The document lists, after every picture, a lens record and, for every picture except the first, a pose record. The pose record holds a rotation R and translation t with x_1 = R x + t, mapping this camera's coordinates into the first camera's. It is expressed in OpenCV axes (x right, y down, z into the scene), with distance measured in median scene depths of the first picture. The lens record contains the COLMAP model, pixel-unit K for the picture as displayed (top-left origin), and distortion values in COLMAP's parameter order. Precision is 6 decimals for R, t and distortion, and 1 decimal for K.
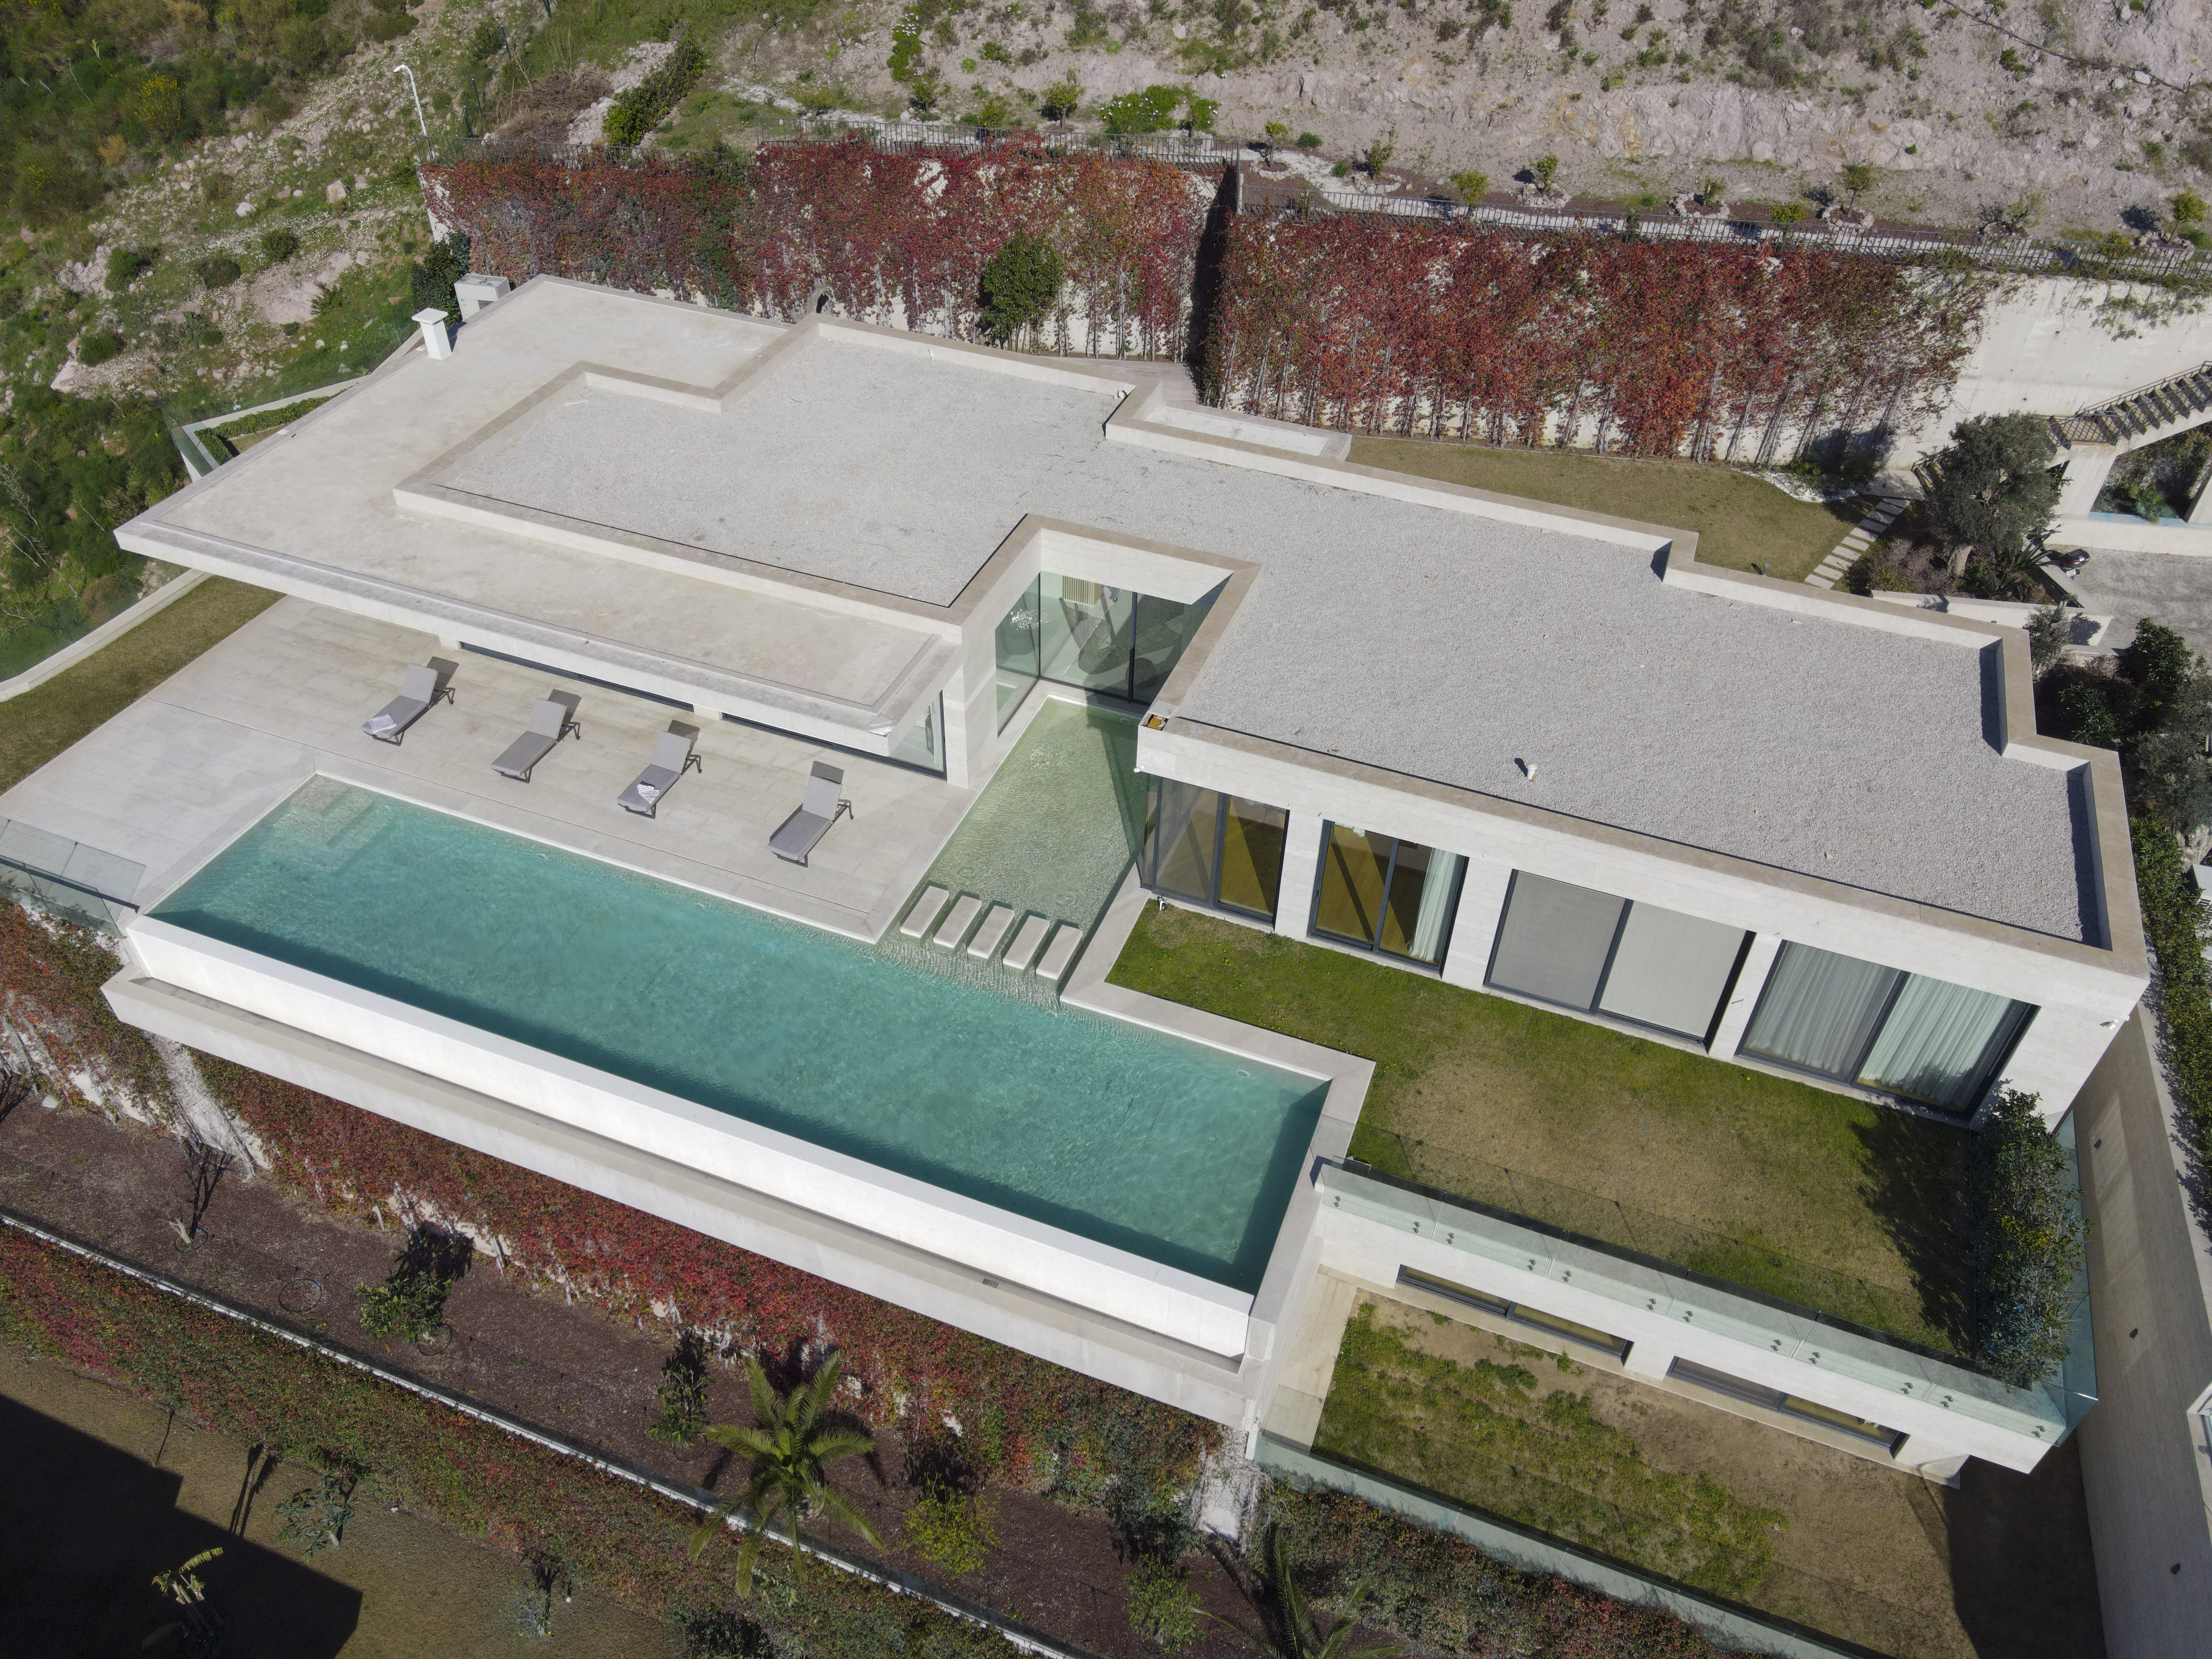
lens RADIAL K [[1579.5, 0, 1141.2], [0, 1579.5, 832.4], [0, 0, 1]] dist [0.007130, 0.001994]
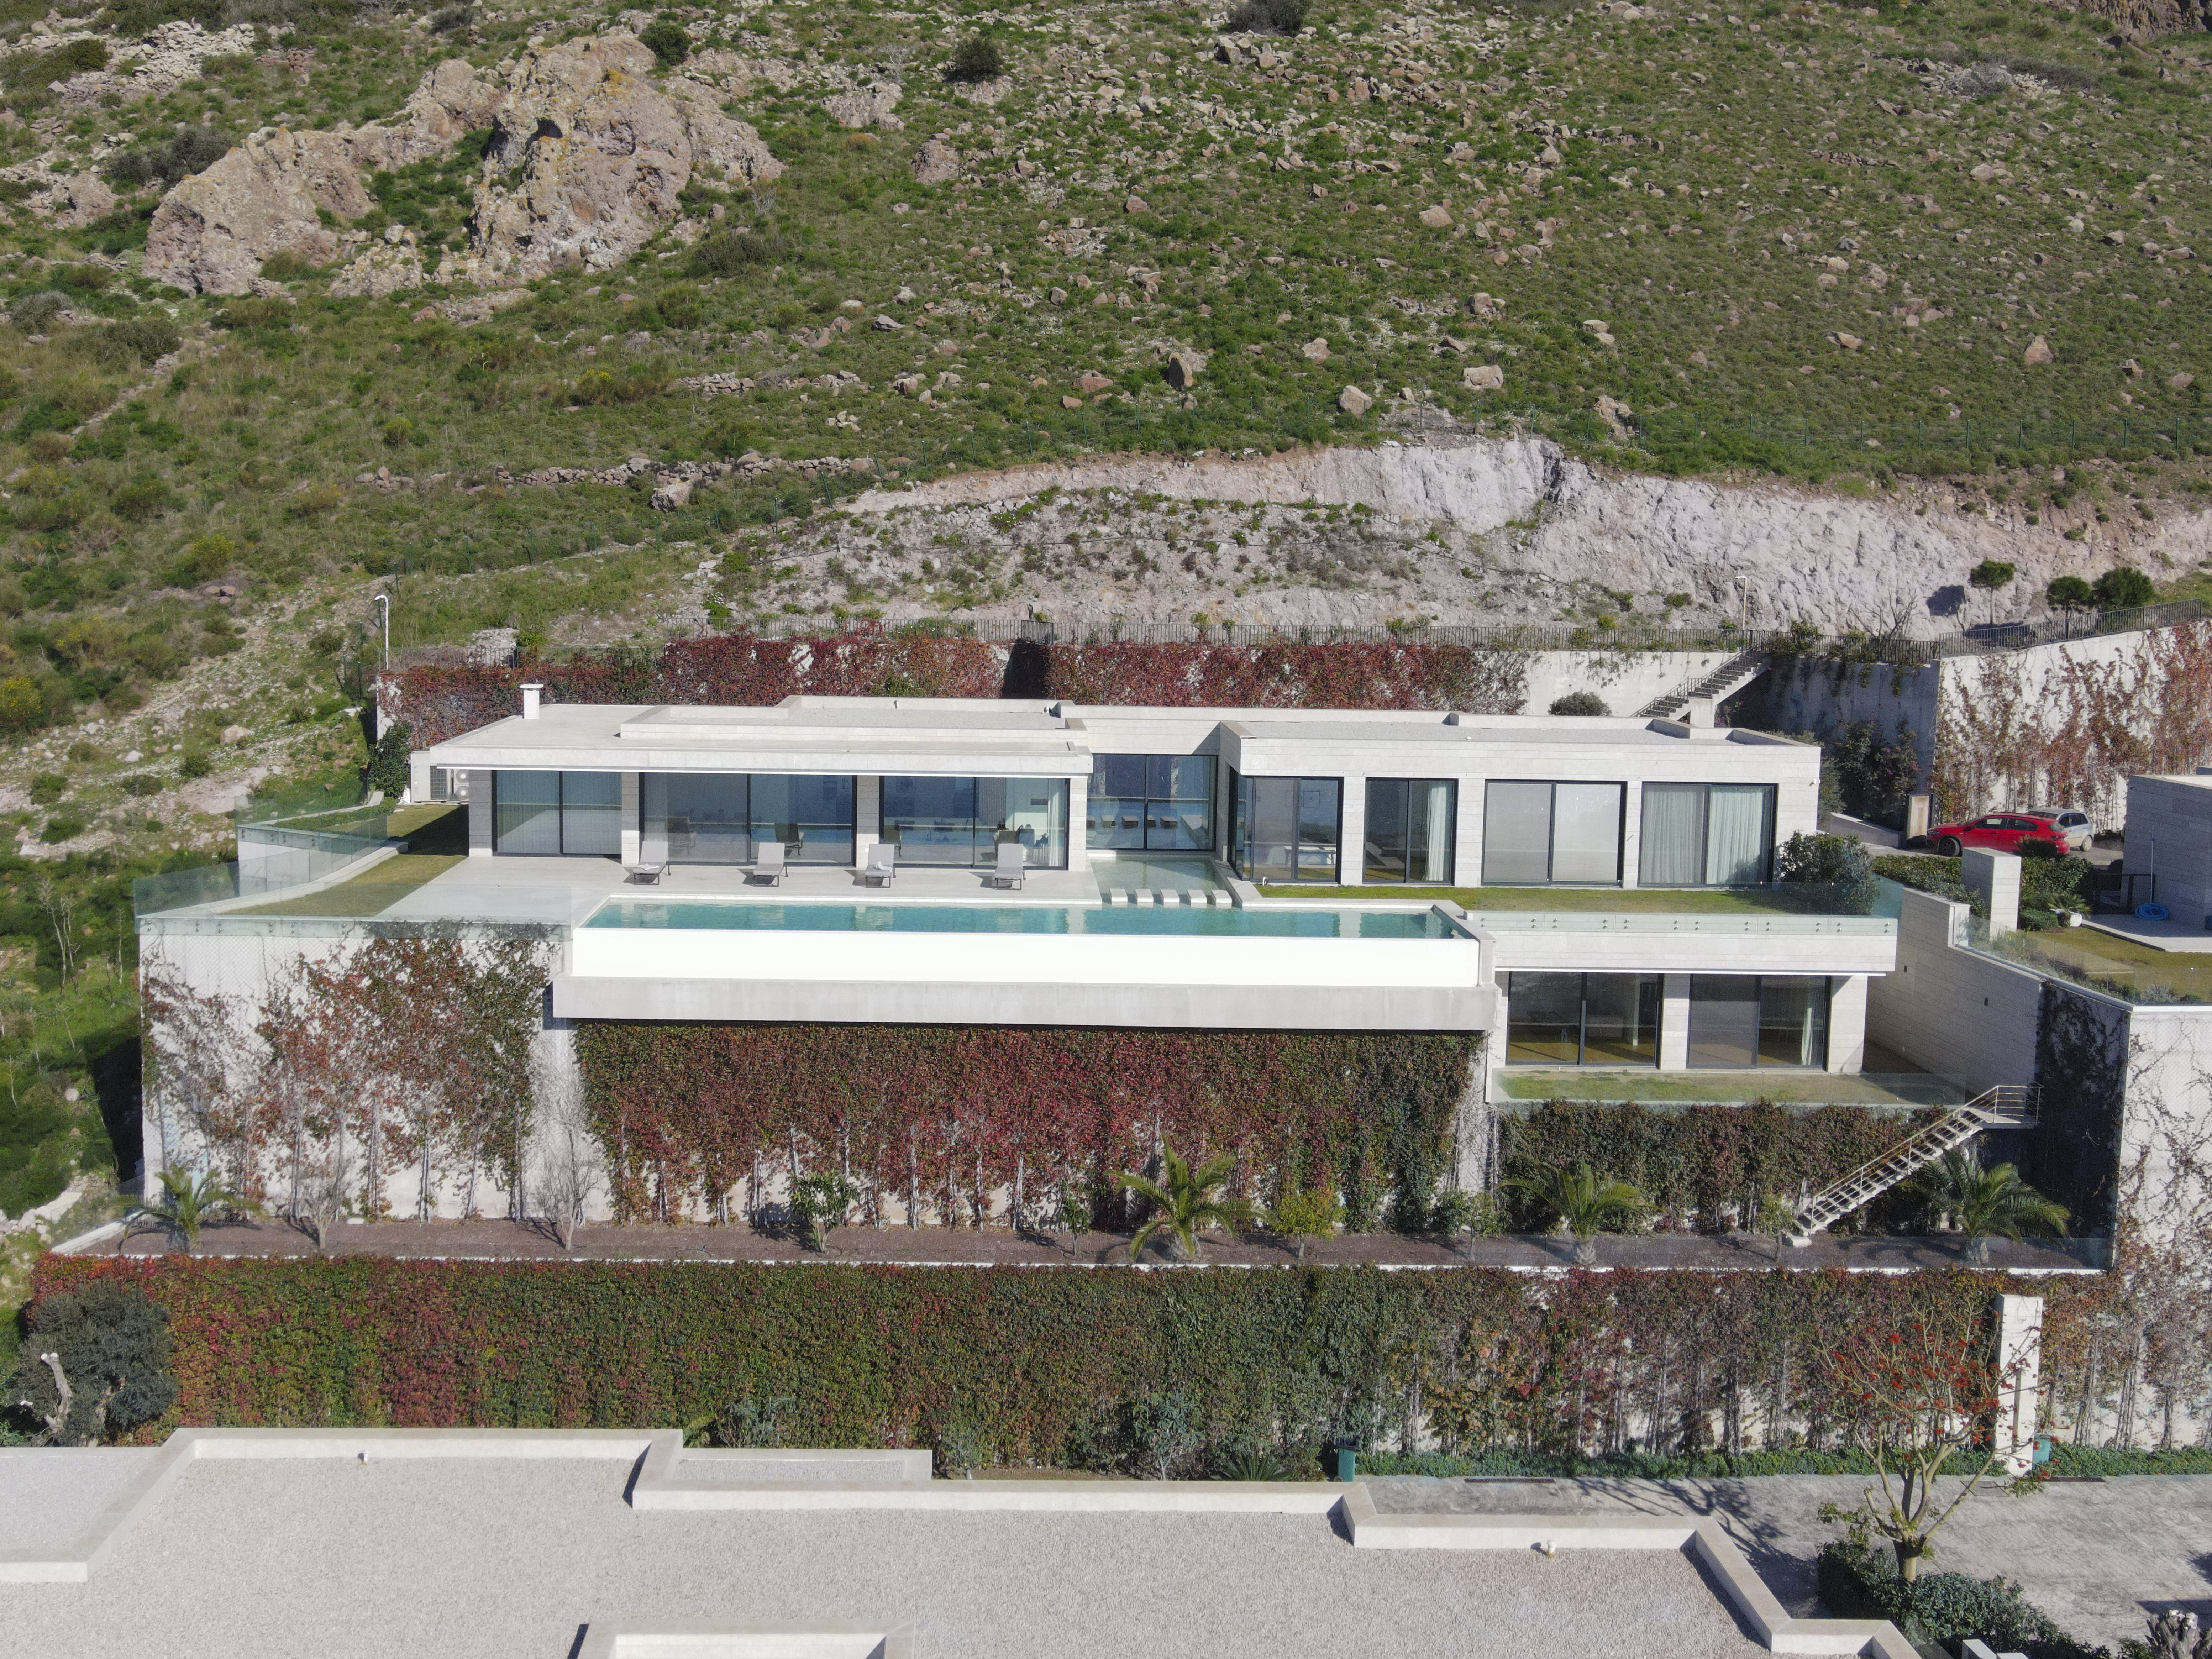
lens RADIAL K [[1976.4, 0, 1106.0], [0, 1976.4, 829.5], [0, 0, 1]] dist [-0.057840, 0.111050]
pose [[0.918474, -0.071547, 0.388956, -0.543896], [0.270398, 0.831314, -0.485595, 0.561269], [-0.288602, 0.551179, 0.782886, -0.266431]]
